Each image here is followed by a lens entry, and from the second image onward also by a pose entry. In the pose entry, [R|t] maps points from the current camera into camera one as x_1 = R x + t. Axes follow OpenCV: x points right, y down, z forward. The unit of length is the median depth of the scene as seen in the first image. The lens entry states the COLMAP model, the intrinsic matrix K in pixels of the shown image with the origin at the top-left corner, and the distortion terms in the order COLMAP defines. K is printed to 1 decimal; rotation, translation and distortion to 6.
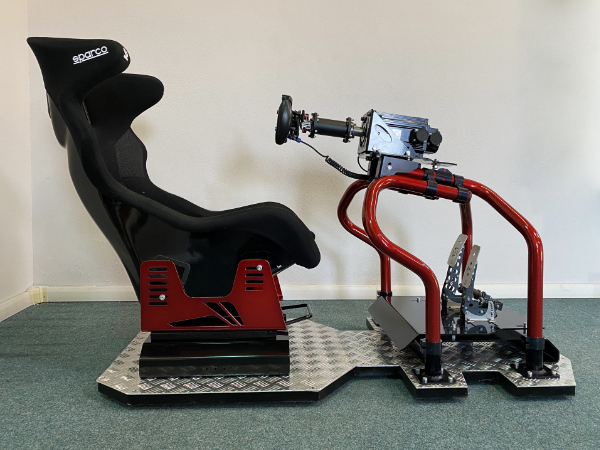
lens RADIAL K [[452.1, 0, 300.0], [0, 452.1, 225.0], [0, 0, 1]] dist [0.003587, 0.000407]
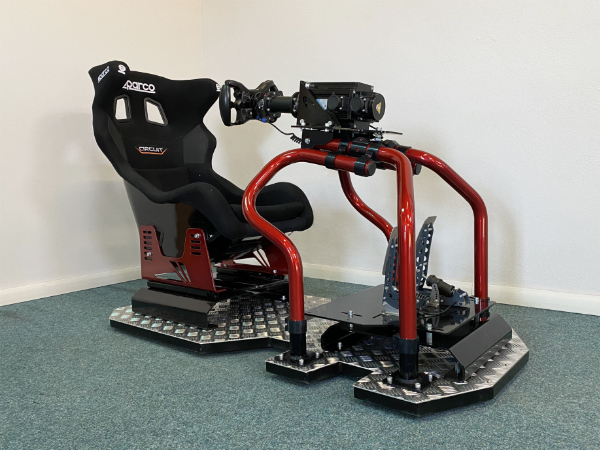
lens RADIAL K [[454.1, 0, 300.0], [0, 454.1, 225.0], [0, 0, 1]] dist [-0.001481, 0.000049]
pose [[0.795420, 0.043235, -0.604514, 0.720895], [-0.036374, 0.999060, 0.023593, 0.027909], [0.604966, 0.003222, 0.796245, 0.204959]]
